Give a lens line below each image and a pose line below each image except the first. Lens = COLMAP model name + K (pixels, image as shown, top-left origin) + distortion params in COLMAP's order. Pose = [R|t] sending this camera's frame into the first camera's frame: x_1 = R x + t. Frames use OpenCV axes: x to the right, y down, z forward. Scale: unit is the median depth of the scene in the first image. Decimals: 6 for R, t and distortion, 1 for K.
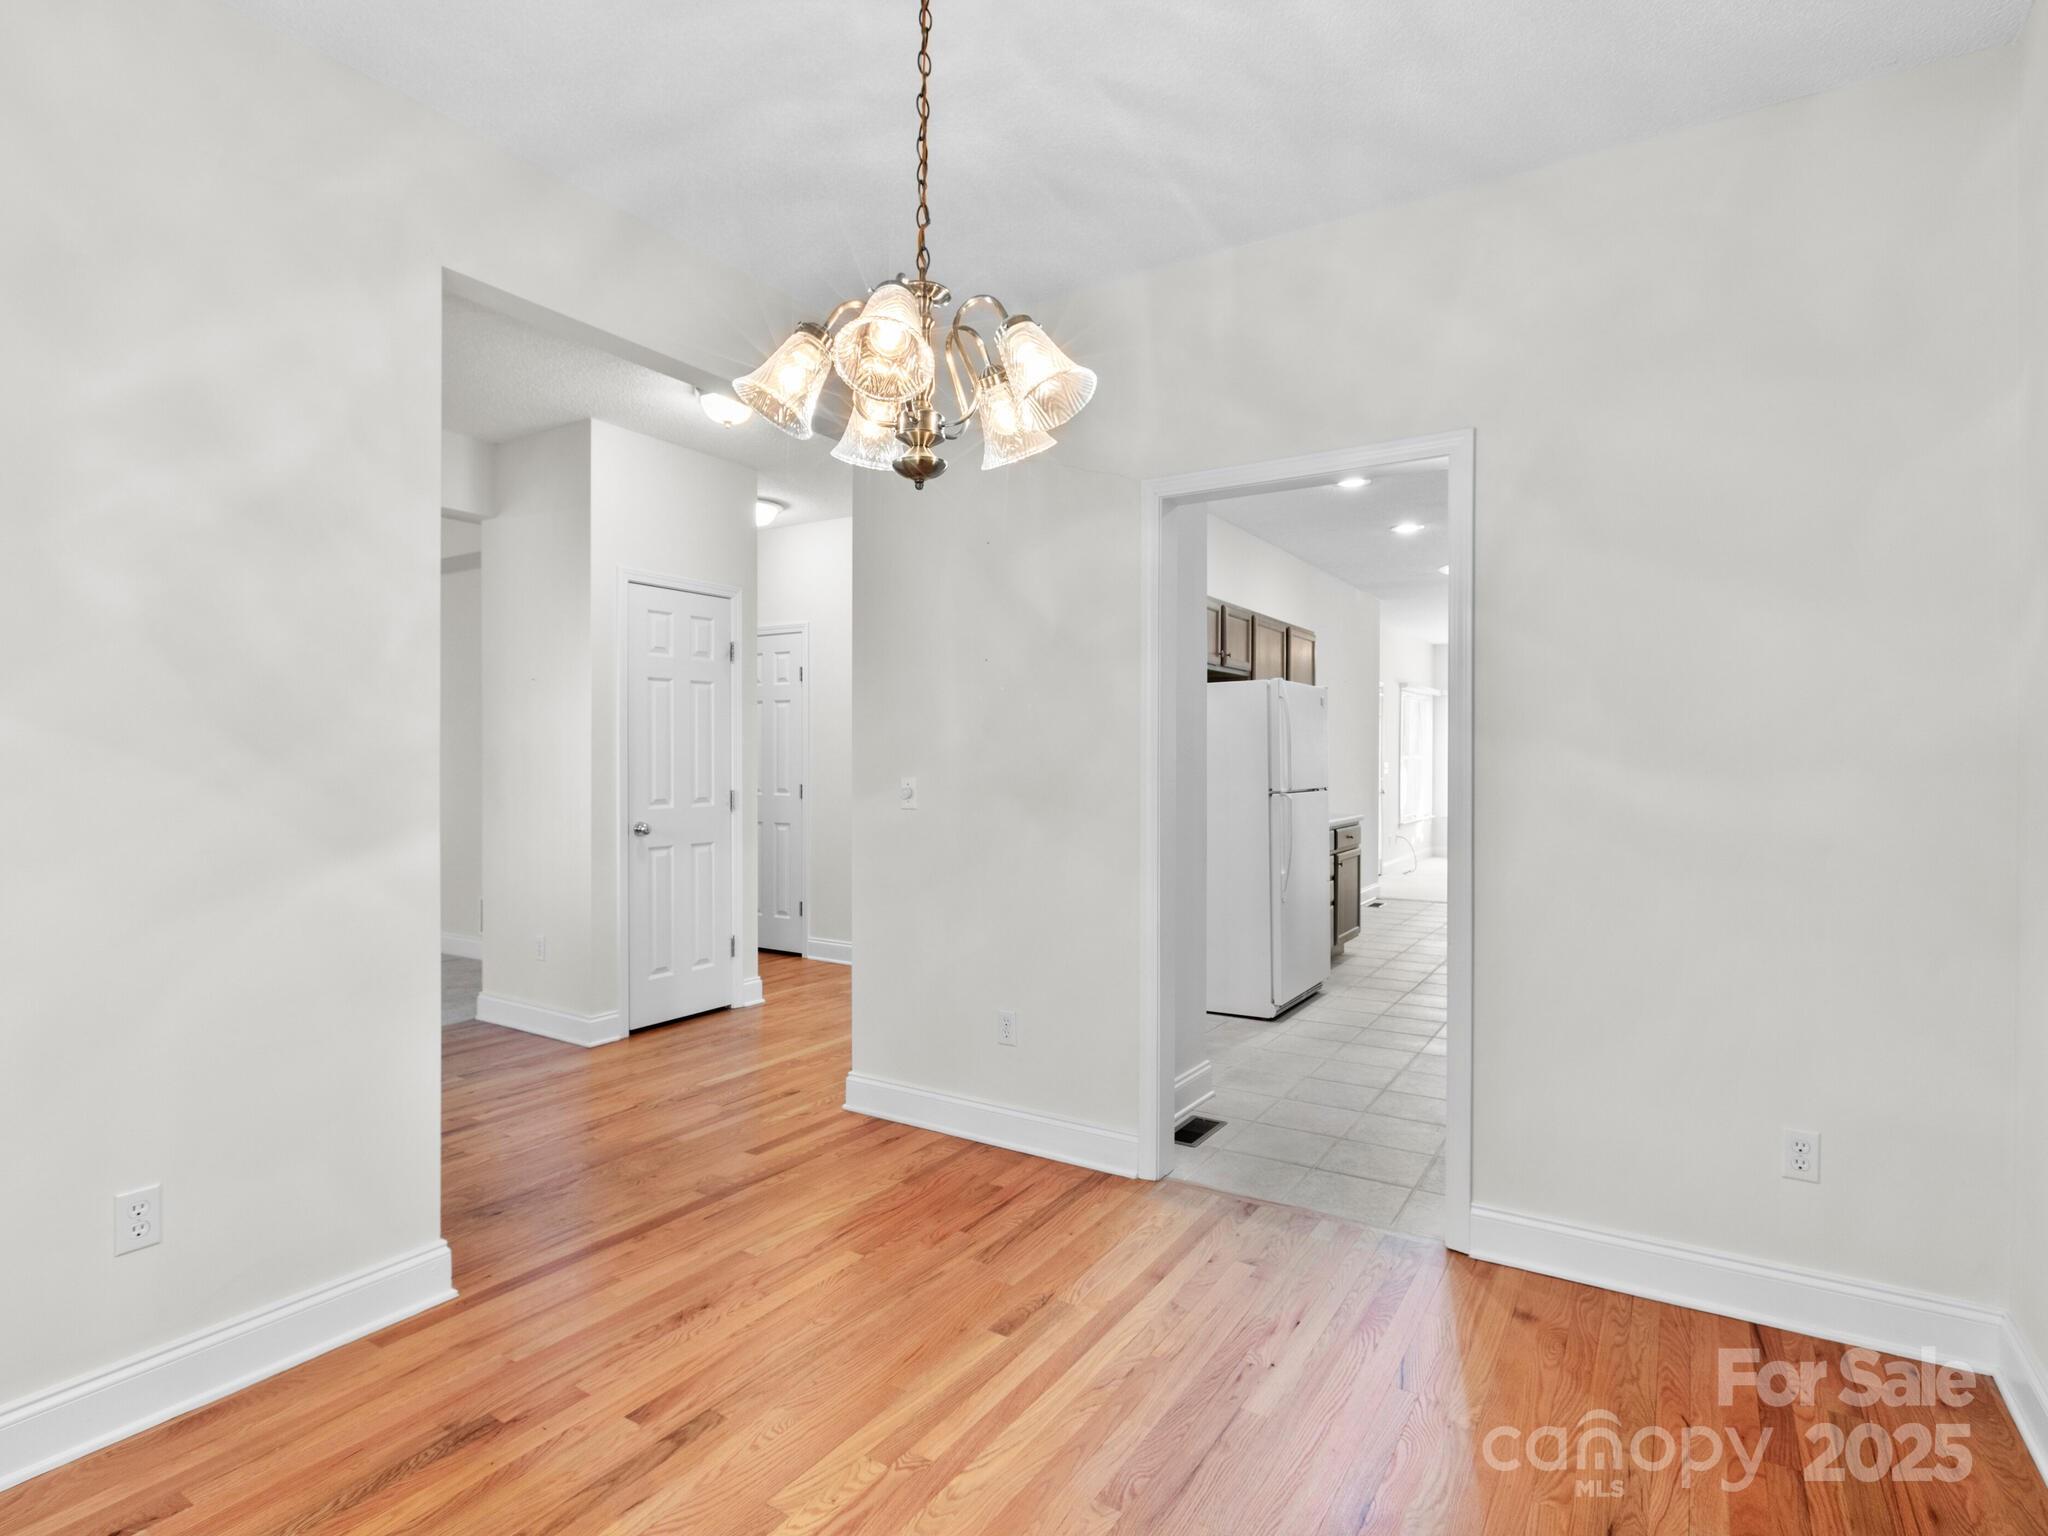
lens RADIAL K [[1121.6, 0, 1016.3], [0, 1121.6, 750.5], [0, 0, 1]] dist [-0.000050, -0.001182]
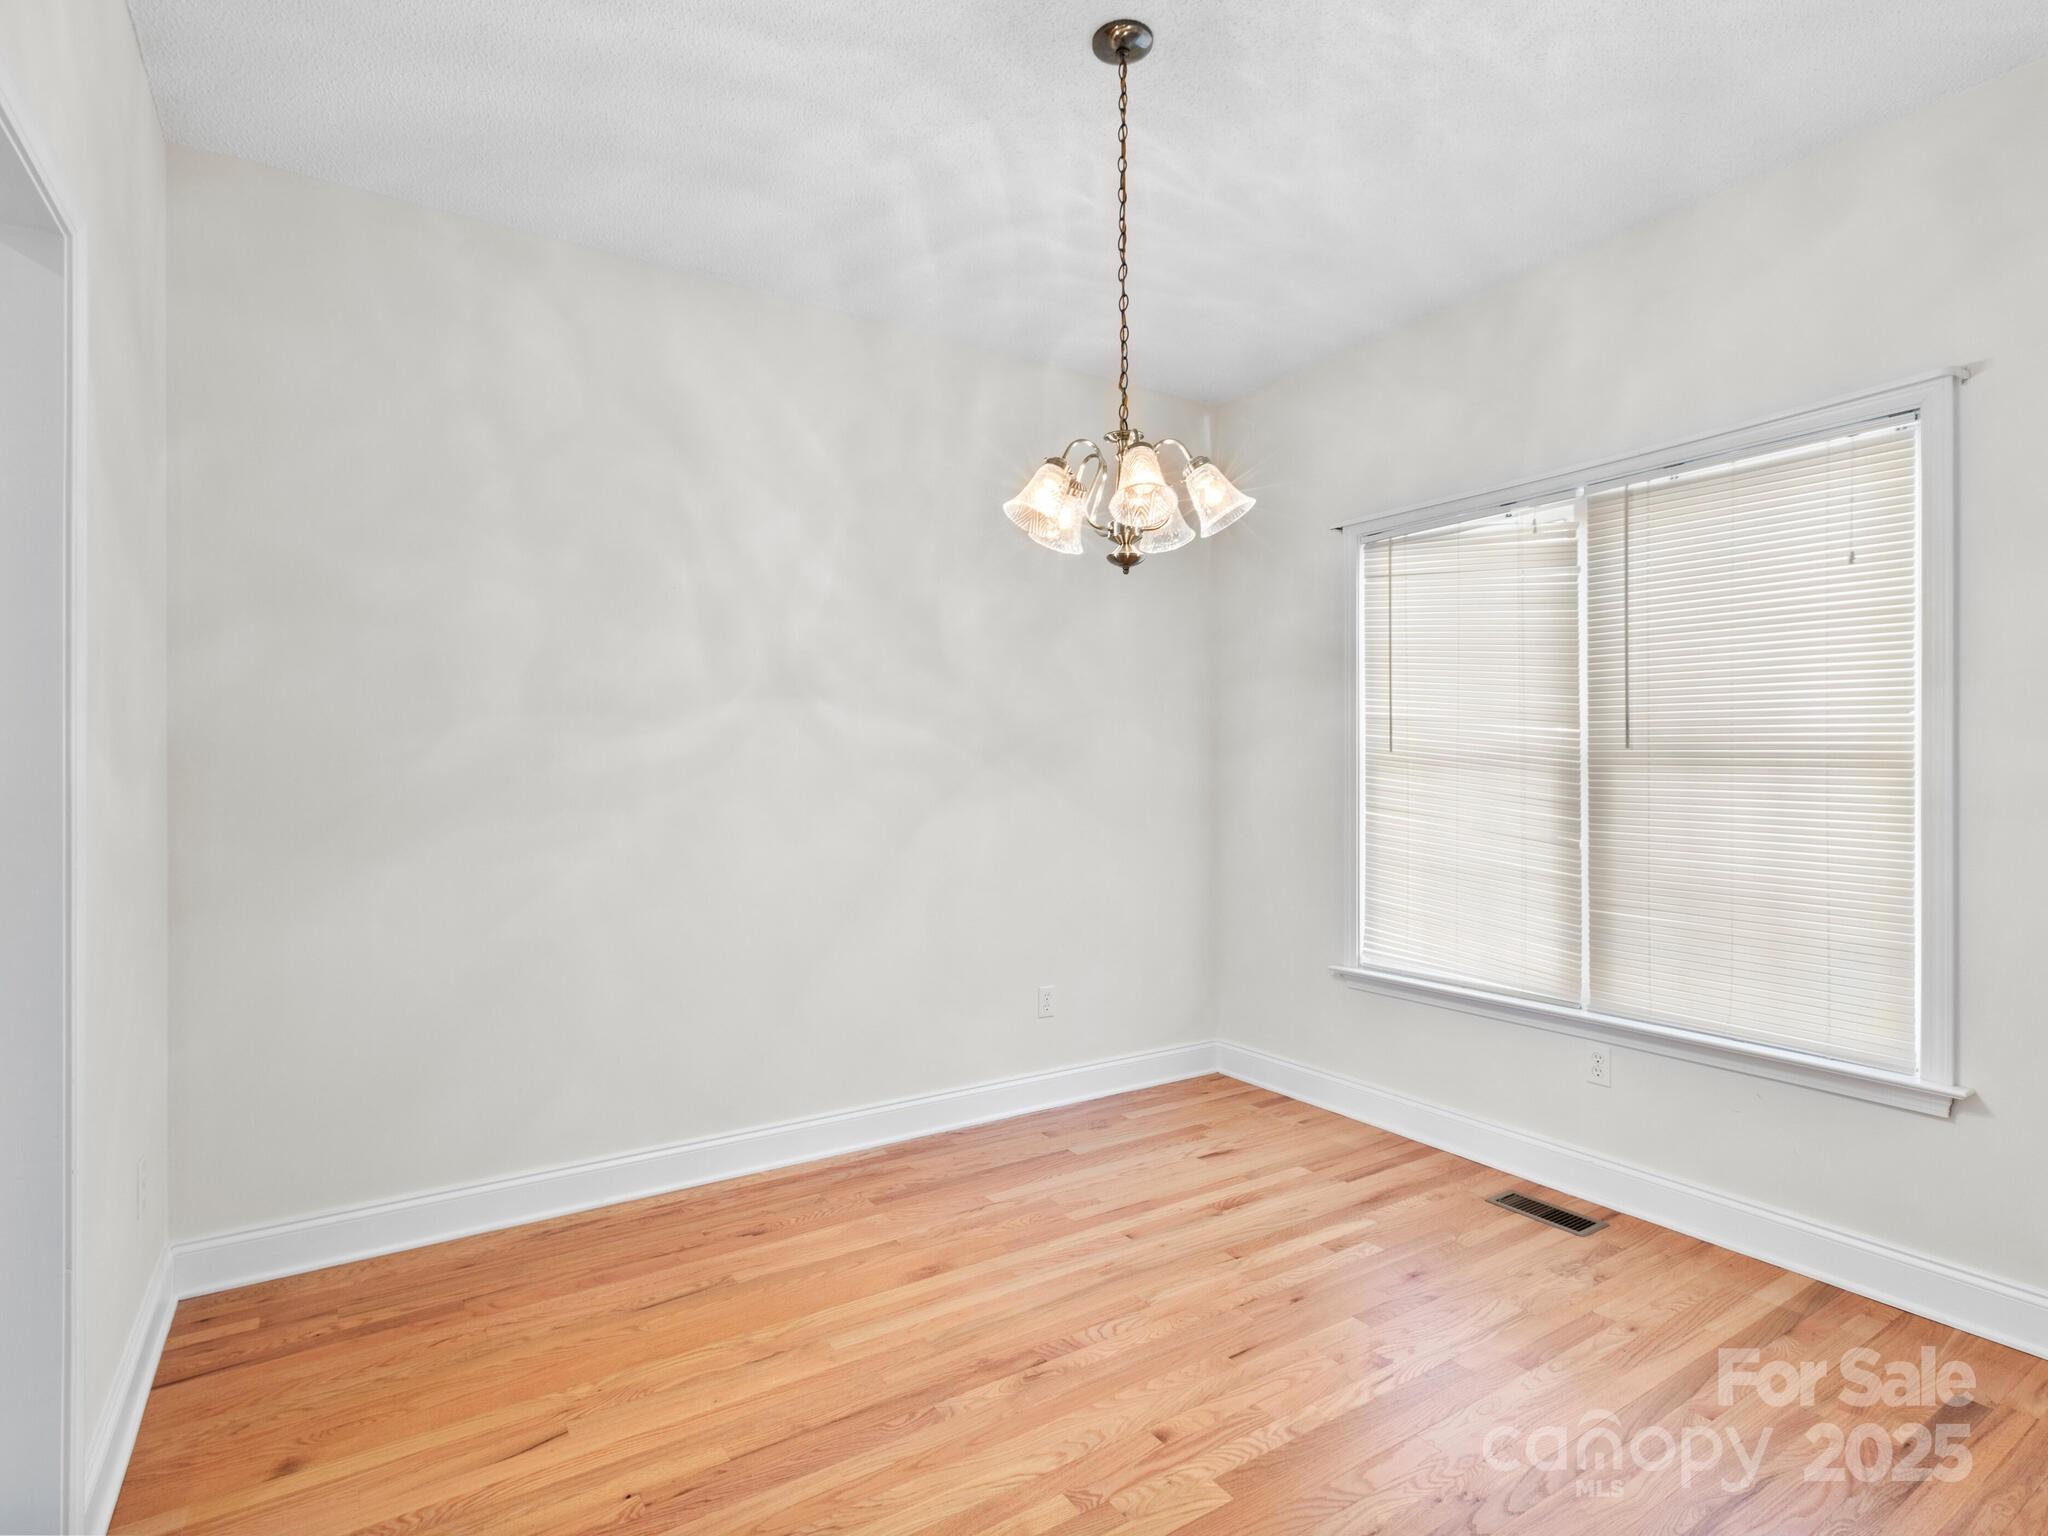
lens RADIAL K [[1121.6, 0, 1016.3], [0, 1121.6, 750.5], [0, 0, 1]] dist [-0.000050, -0.001182]
pose [[-0.918512, 0.000187, 0.395392, -0.428016], [-0.005439, 0.999899, -0.013108, 0.003181], [-0.395355, -0.014190, -0.918419, 1.945773]]
